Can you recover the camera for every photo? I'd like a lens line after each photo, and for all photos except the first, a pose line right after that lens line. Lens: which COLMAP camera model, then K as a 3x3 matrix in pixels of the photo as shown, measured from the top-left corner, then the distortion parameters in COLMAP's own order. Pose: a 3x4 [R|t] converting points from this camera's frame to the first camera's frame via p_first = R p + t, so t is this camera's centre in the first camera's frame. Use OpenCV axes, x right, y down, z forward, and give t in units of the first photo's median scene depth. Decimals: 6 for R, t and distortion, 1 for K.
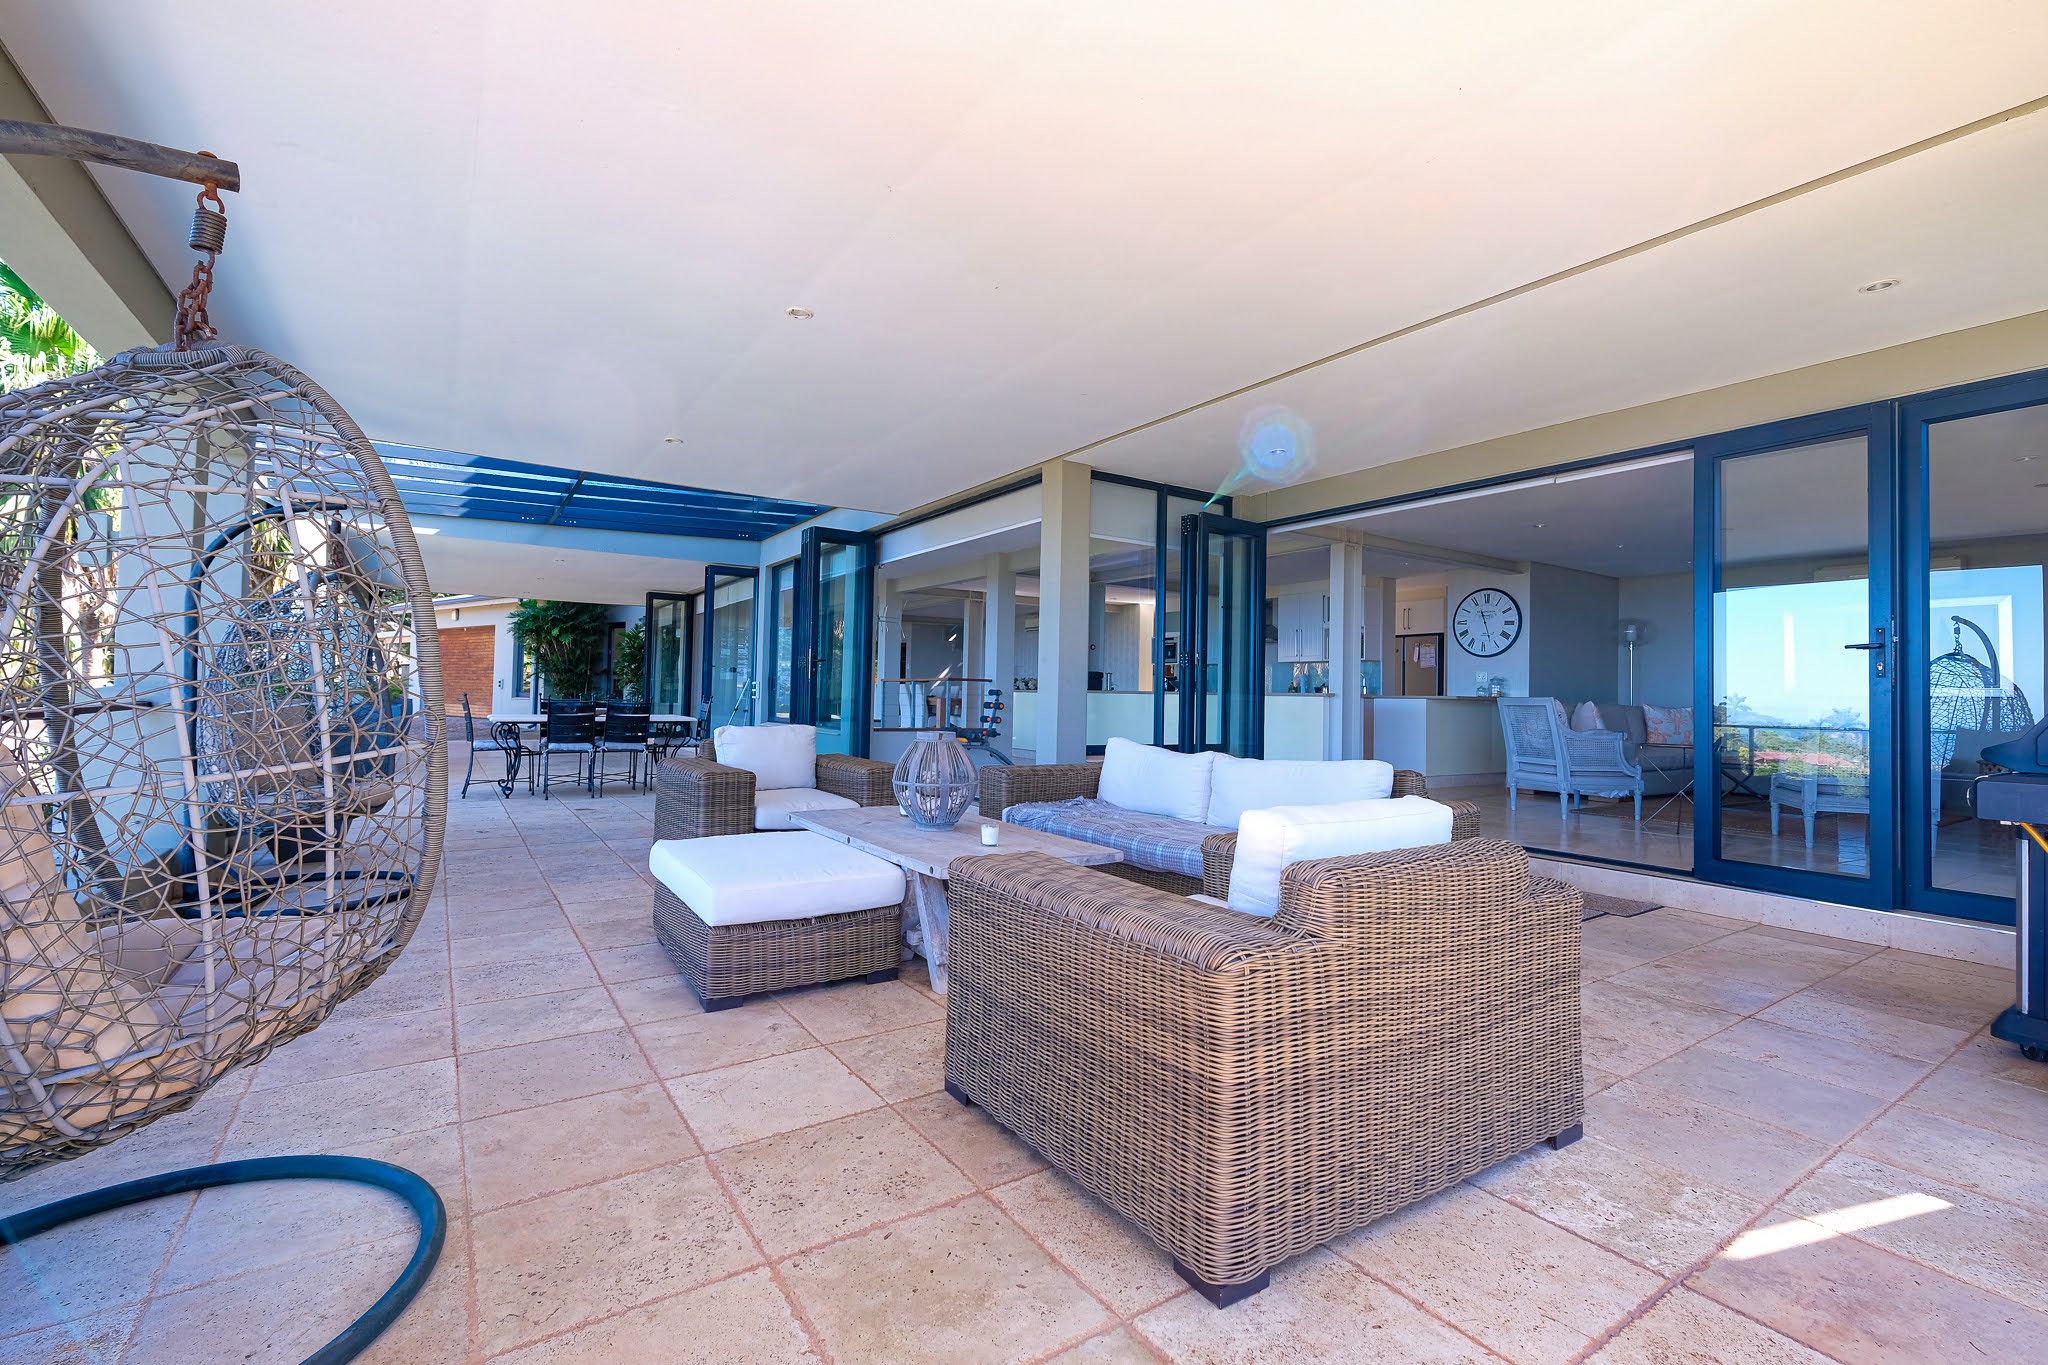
lens RADIAL K [[904.9, 0, 1024.0], [0, 904.9, 682.5], [0, 0, 1]] dist [-0.001145, 0.000071]
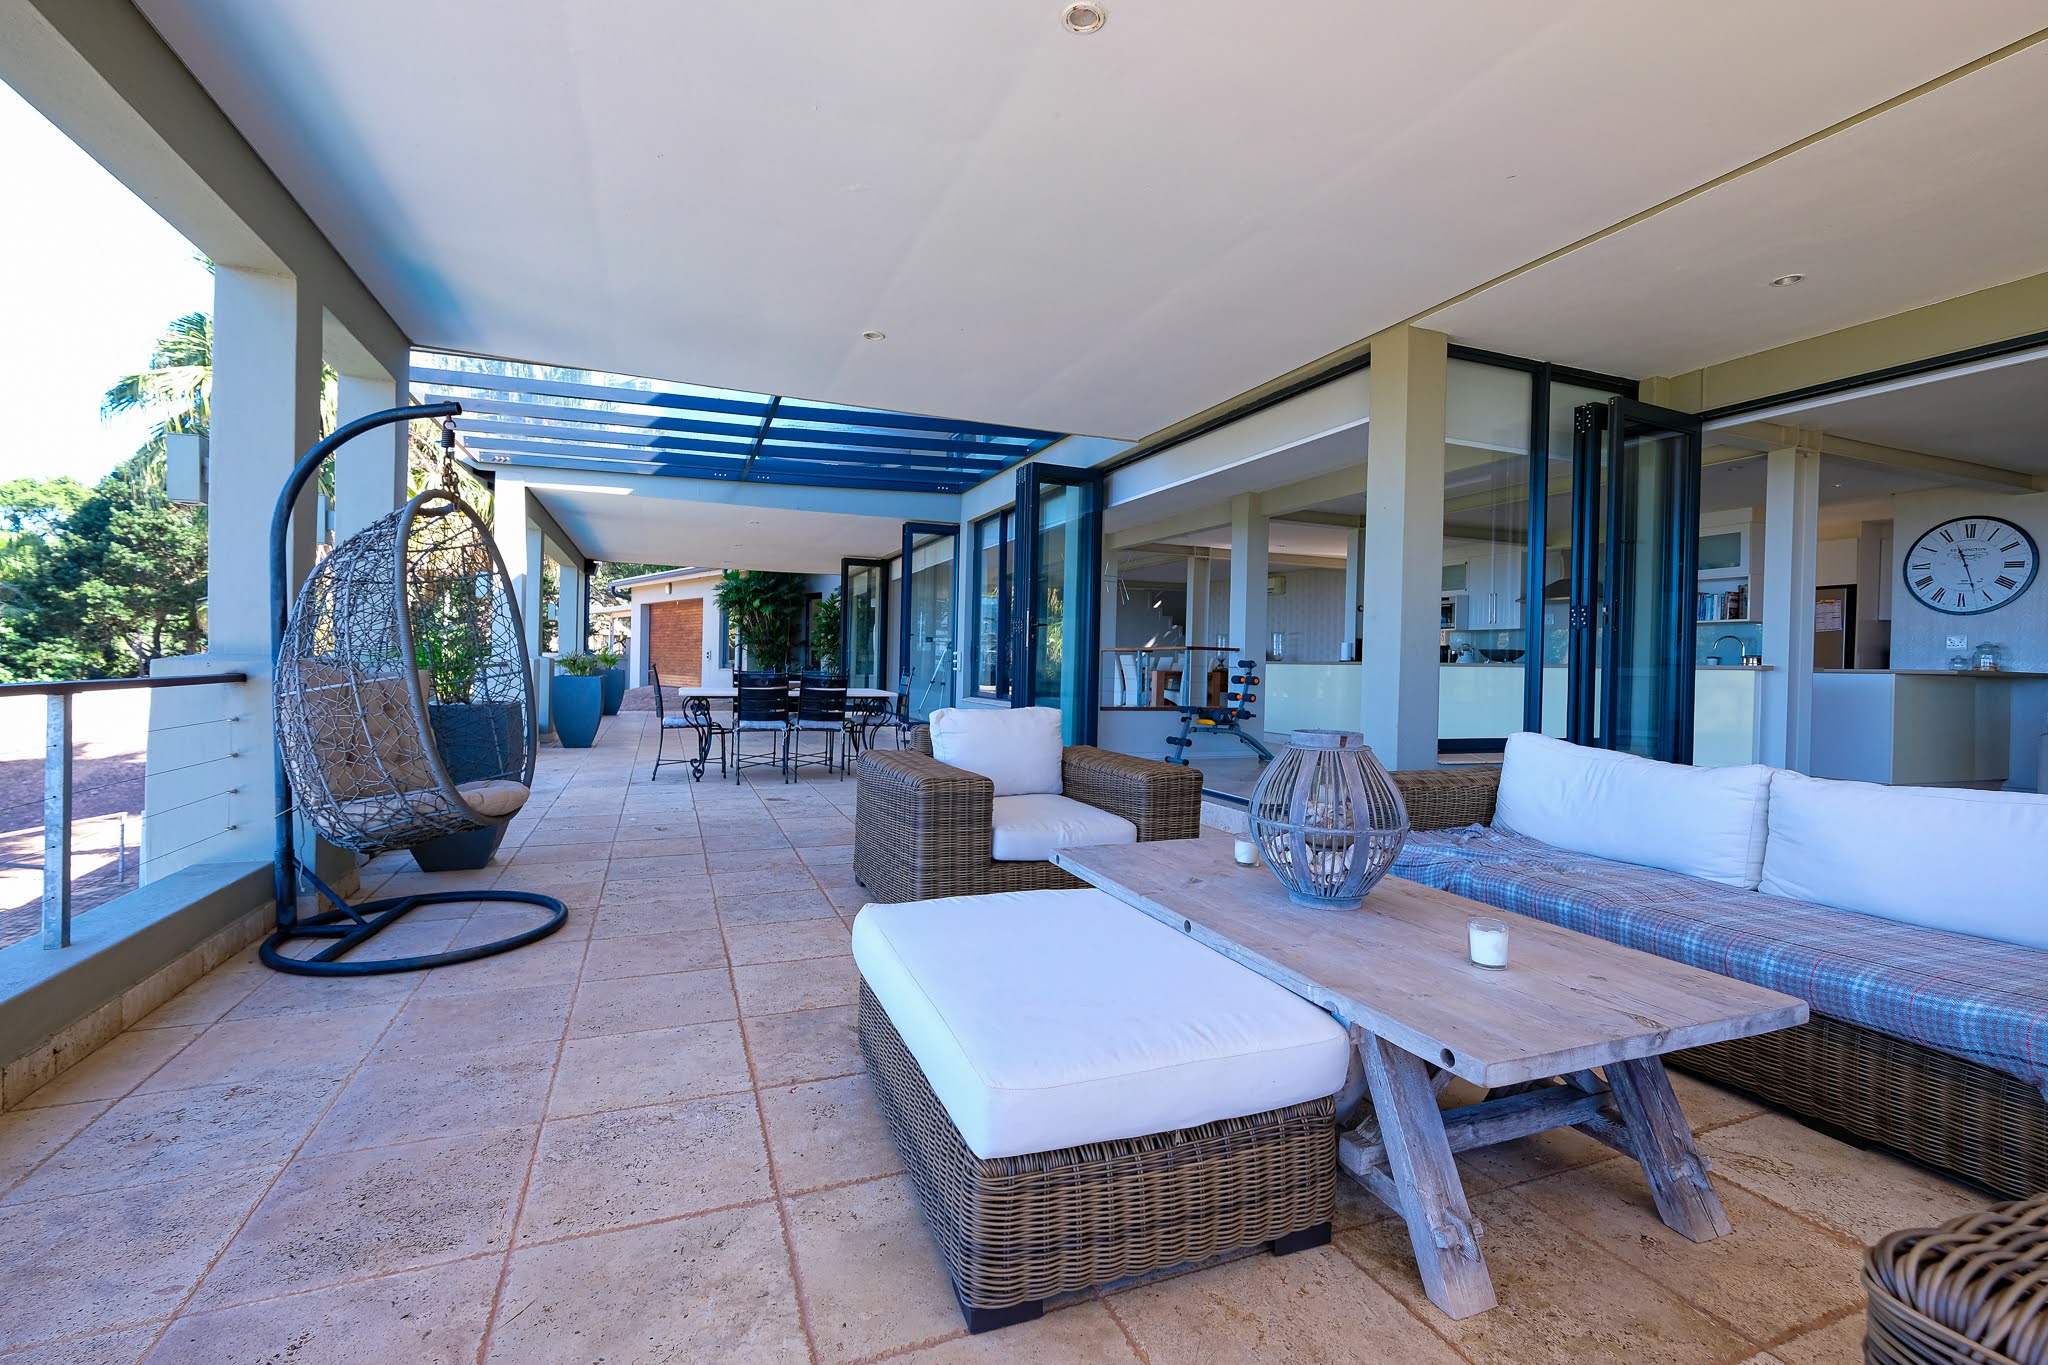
lens RADIAL K [[887.7, 0, 1017.7], [0, 887.7, 677.0], [0, 0, 1]] dist [-0.004916, 0.000560]
pose [[0.980094, 0.004125, -0.198492, -0.078653], [0.000879, 0.999684, 0.025119, 0.002538], [0.198533, -0.024793, 0.979781, 0.185569]]
